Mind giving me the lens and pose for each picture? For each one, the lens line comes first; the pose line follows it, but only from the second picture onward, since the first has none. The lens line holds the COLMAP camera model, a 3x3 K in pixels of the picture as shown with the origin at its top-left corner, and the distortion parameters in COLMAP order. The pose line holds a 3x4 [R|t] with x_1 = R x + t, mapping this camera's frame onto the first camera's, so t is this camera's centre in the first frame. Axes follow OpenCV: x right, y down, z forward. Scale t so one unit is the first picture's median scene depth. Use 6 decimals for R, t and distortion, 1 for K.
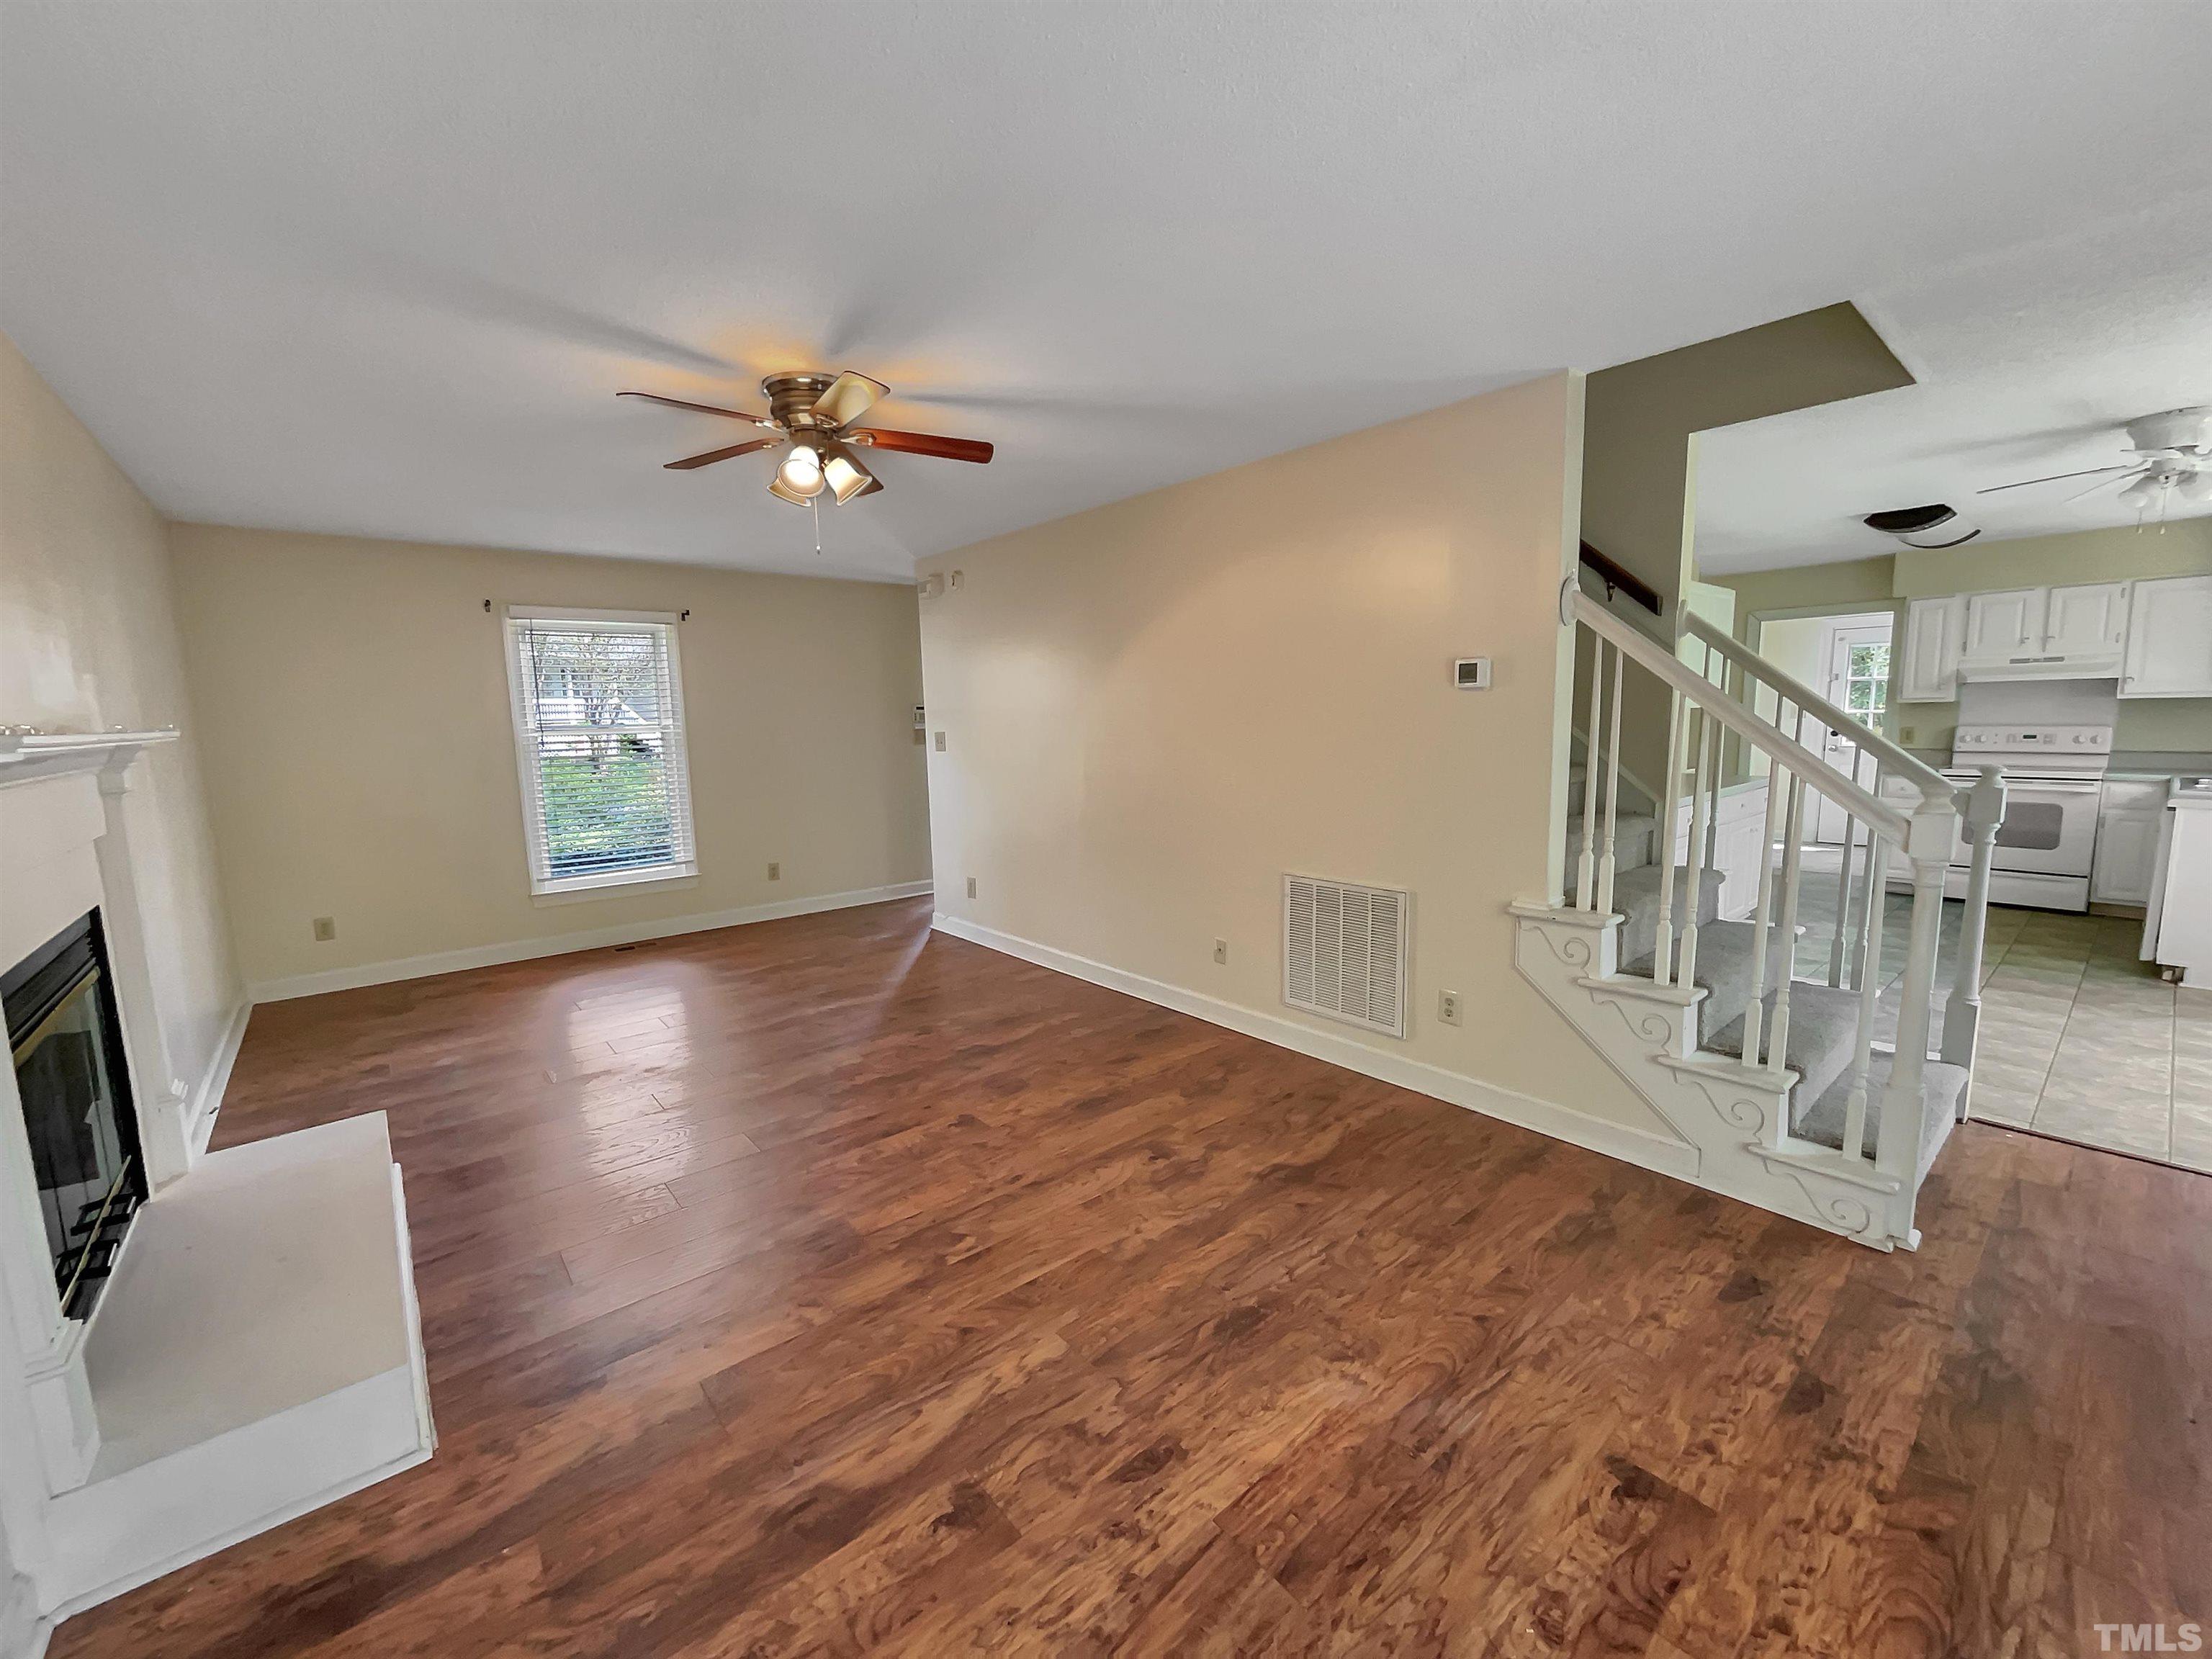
lens RADIAL K [[899.4, 0, 1108.3], [0, 899.4, 828.1], [0, 0, 1]] dist [0.000734, 0.000091]
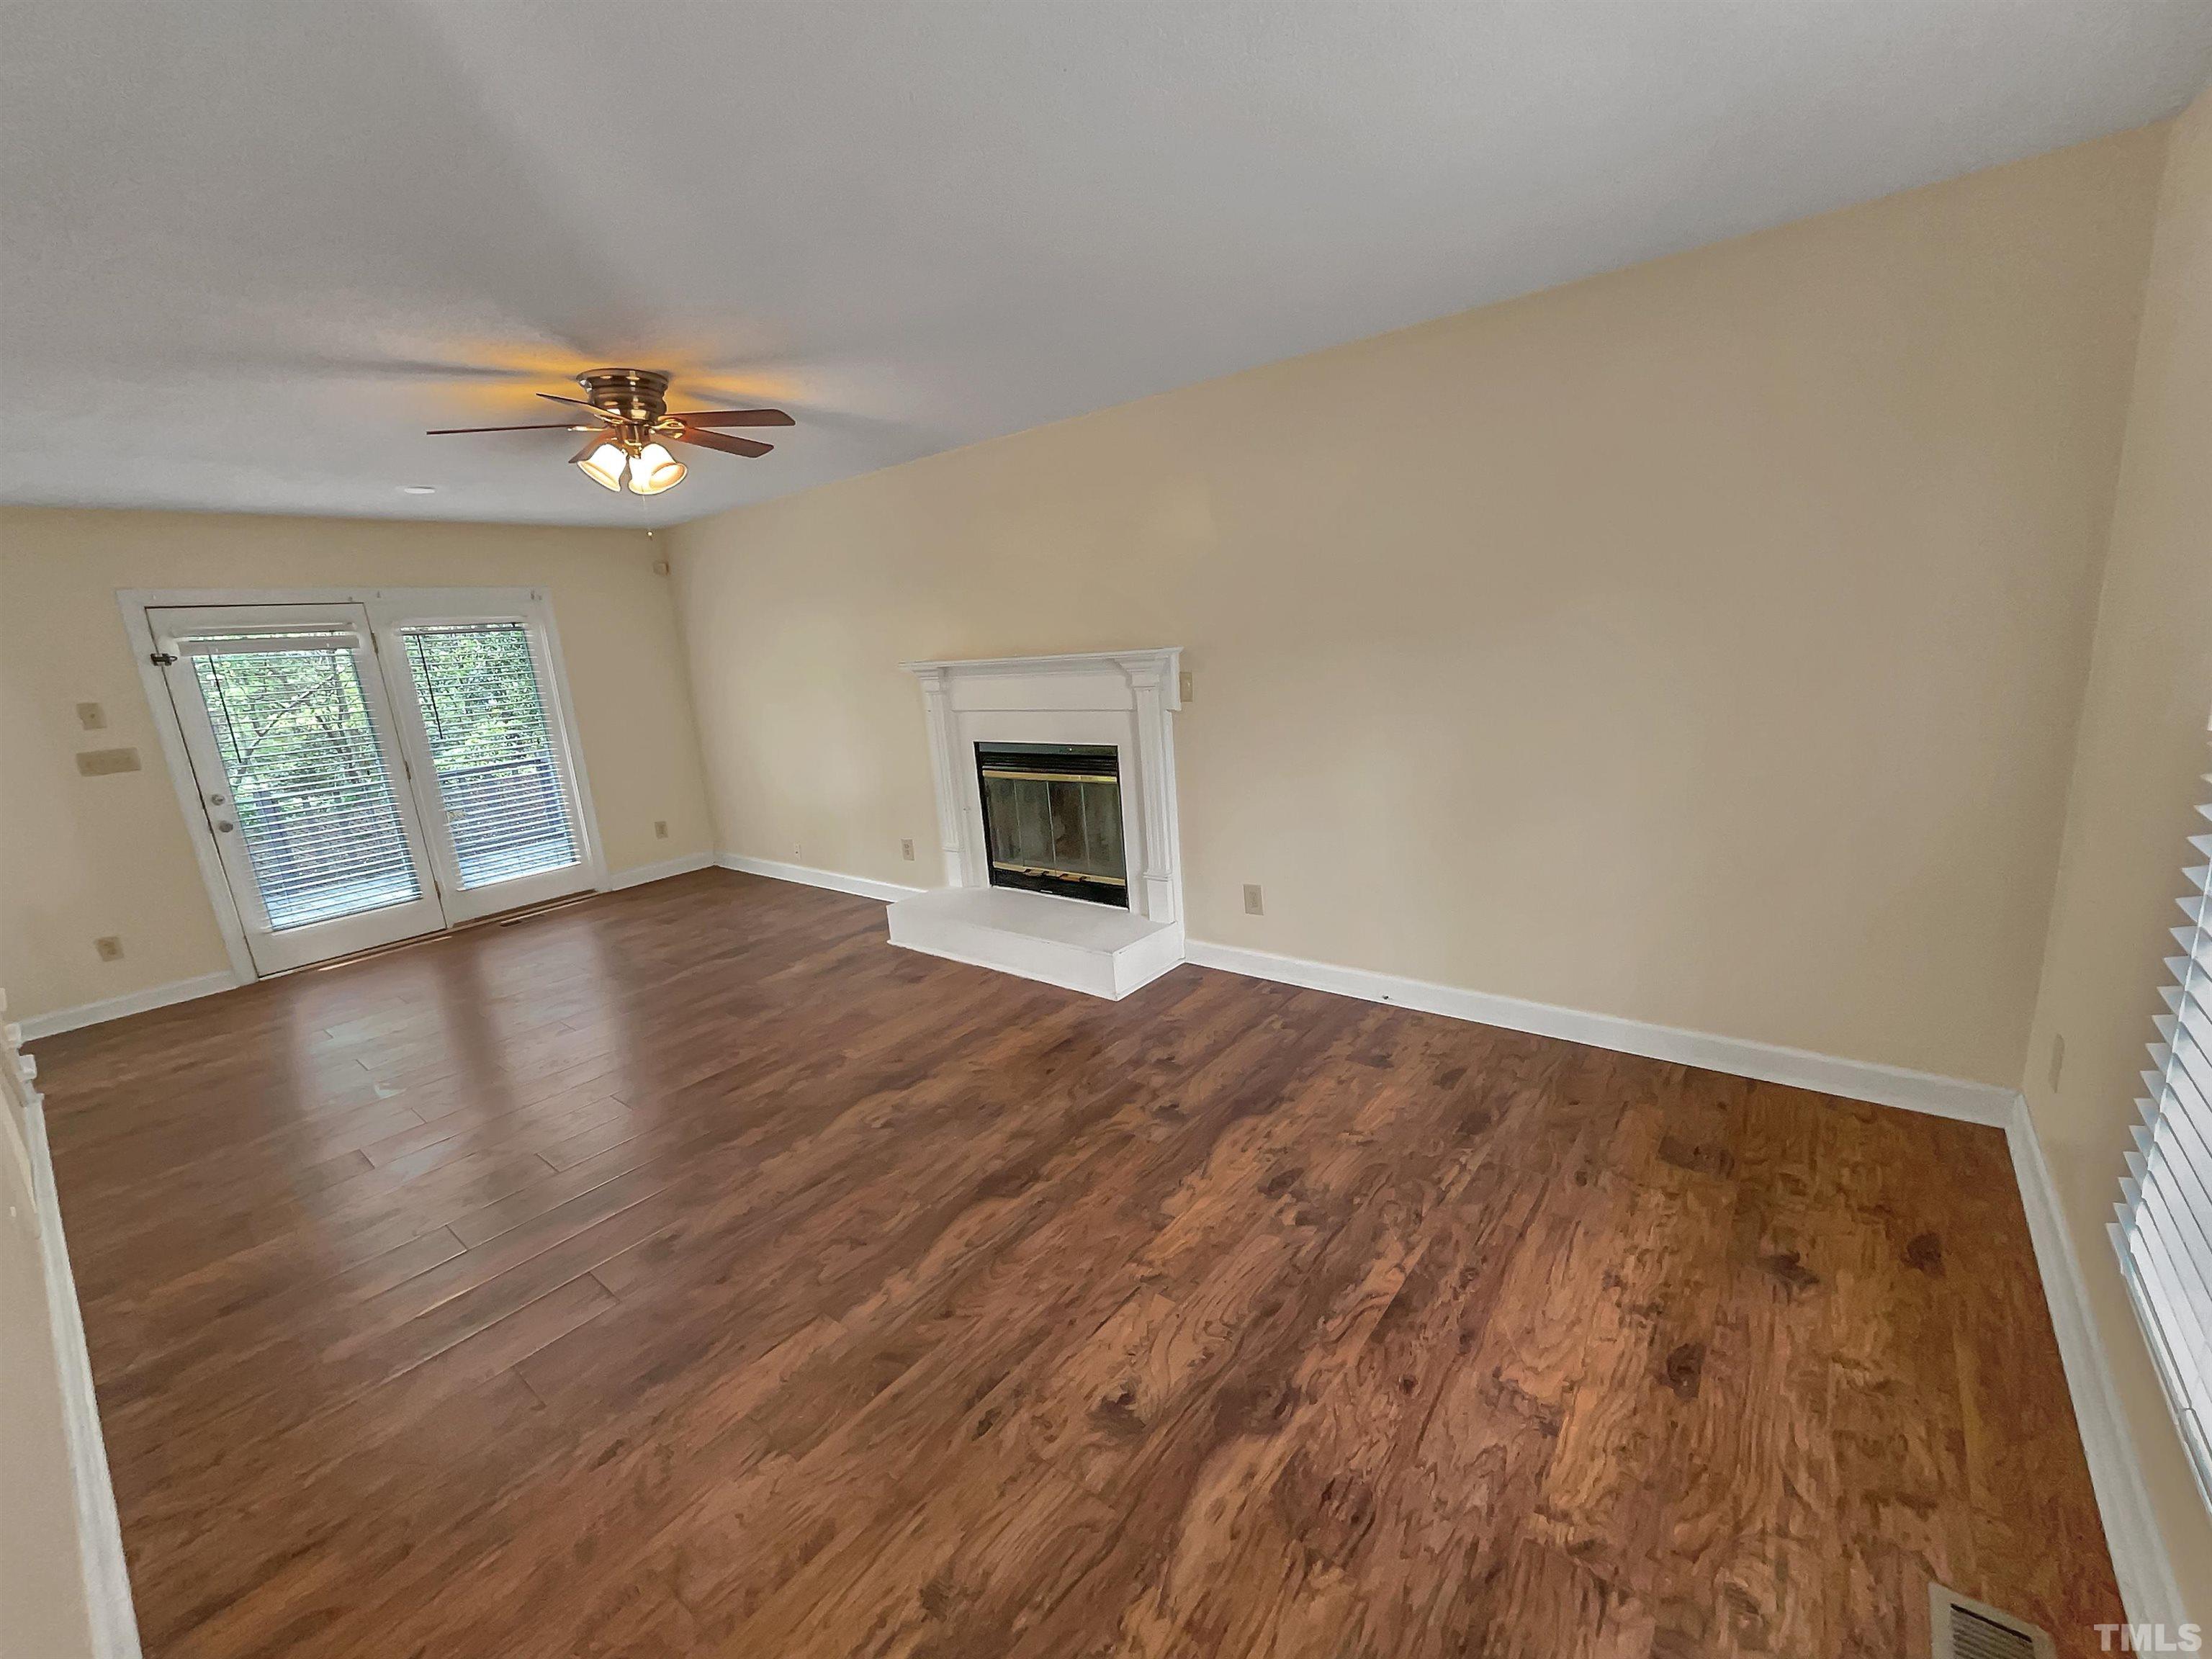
lens RADIAL K [[899.4, 0, 1106.4], [0, 899.4, 834.1], [0, 0, 1]] dist [0.000734, 0.000091]
pose [[-0.976196, 0.135443, -0.169401, -0.526344], [0.069332, 0.934935, 0.347980, -0.261106], [0.205511, 0.327952, -0.922070, 1.872935]]
